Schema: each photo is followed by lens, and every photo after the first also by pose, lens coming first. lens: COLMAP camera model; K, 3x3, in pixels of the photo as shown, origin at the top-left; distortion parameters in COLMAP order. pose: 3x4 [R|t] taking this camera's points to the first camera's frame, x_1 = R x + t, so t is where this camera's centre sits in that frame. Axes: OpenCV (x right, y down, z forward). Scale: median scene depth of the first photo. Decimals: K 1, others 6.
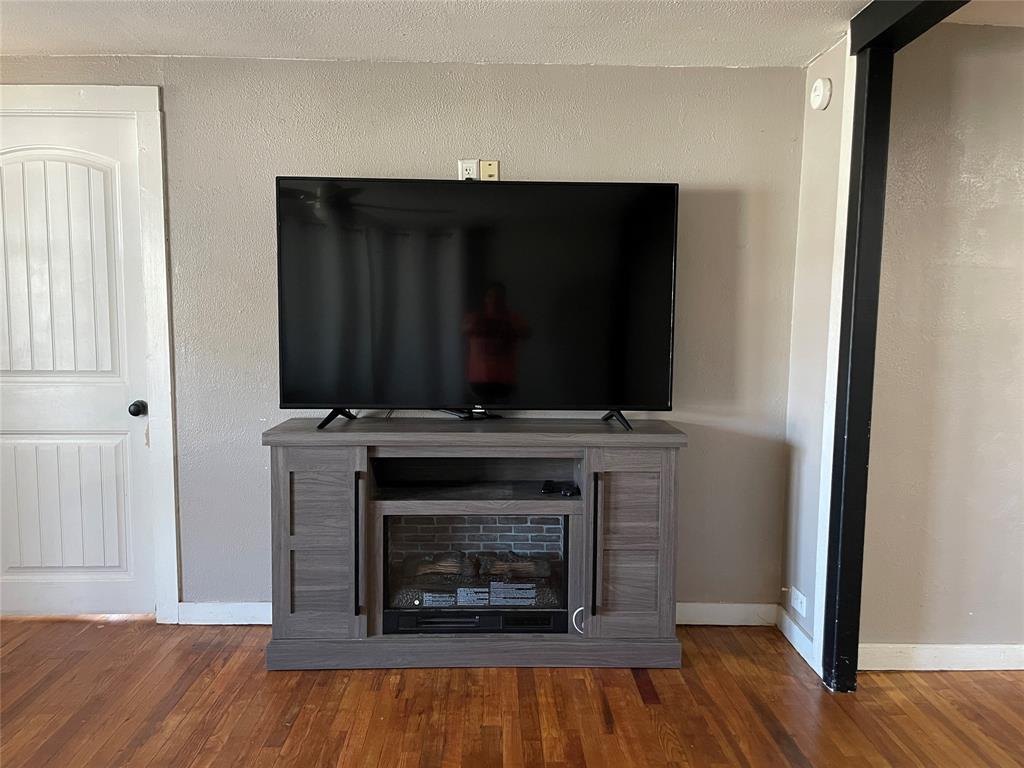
lens RADIAL K [[772.7, 0, 514.2], [0, 772.7, 384.1], [0, 0, 1]] dist [0.074486, -0.102422]
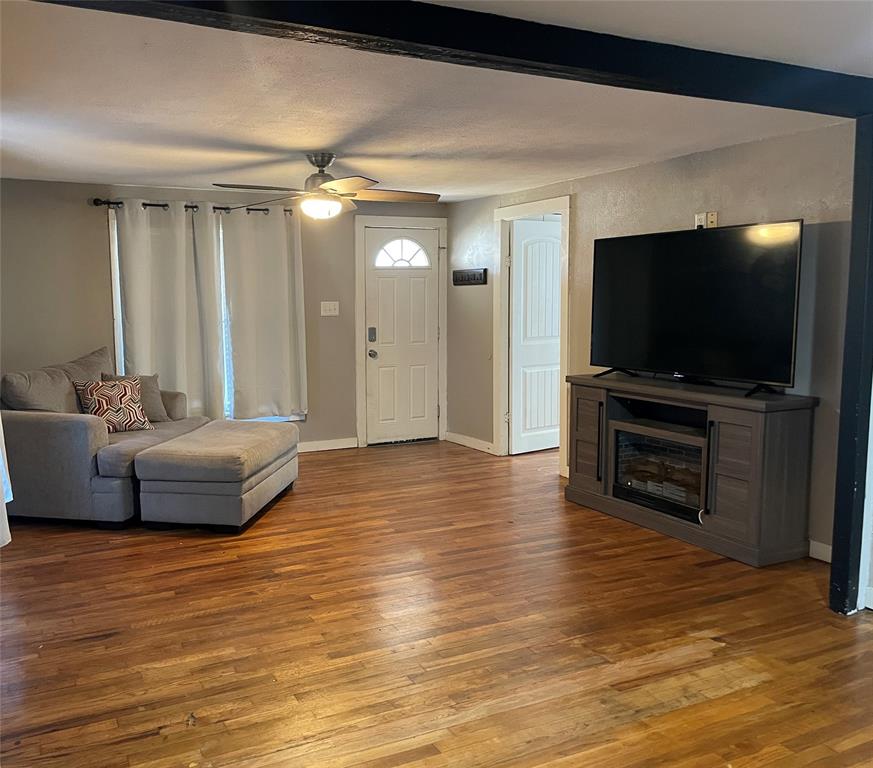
lens RADIAL K [[772.2, 0, 361.5], [0, 772.2, 374.5], [0, 0, 1]] dist [0.074759, -0.097560]
pose [[0.395814, 0.079887, -0.914849, 1.227137], [-0.065978, 0.996108, 0.058437, -0.019720], [0.915958, 0.037230, 0.399544, -0.239922]]
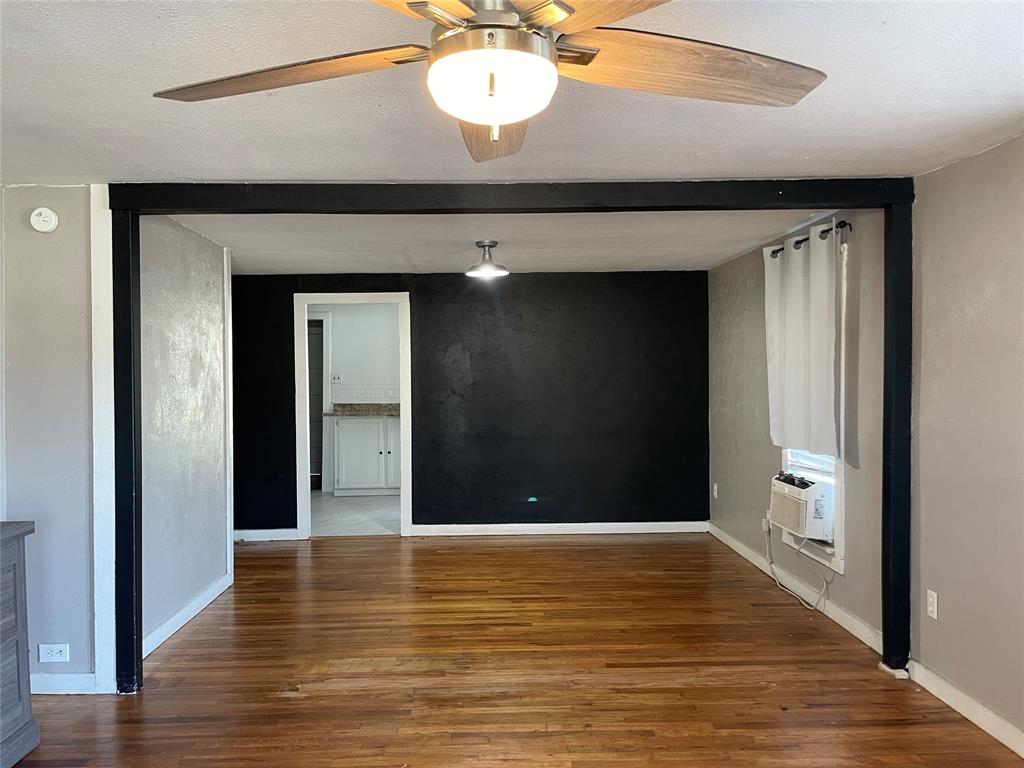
lens RADIAL K [[772.7, 0, 509.9], [0, 772.7, 384.7], [0, 0, 1]] dist [0.074486, -0.102422]
pose [[-0.010046, -0.029121, 0.999525, -0.850421], [0.096078, 0.994923, 0.029953, -0.089959], [-0.995323, 0.096334, -0.007197, 0.337830]]
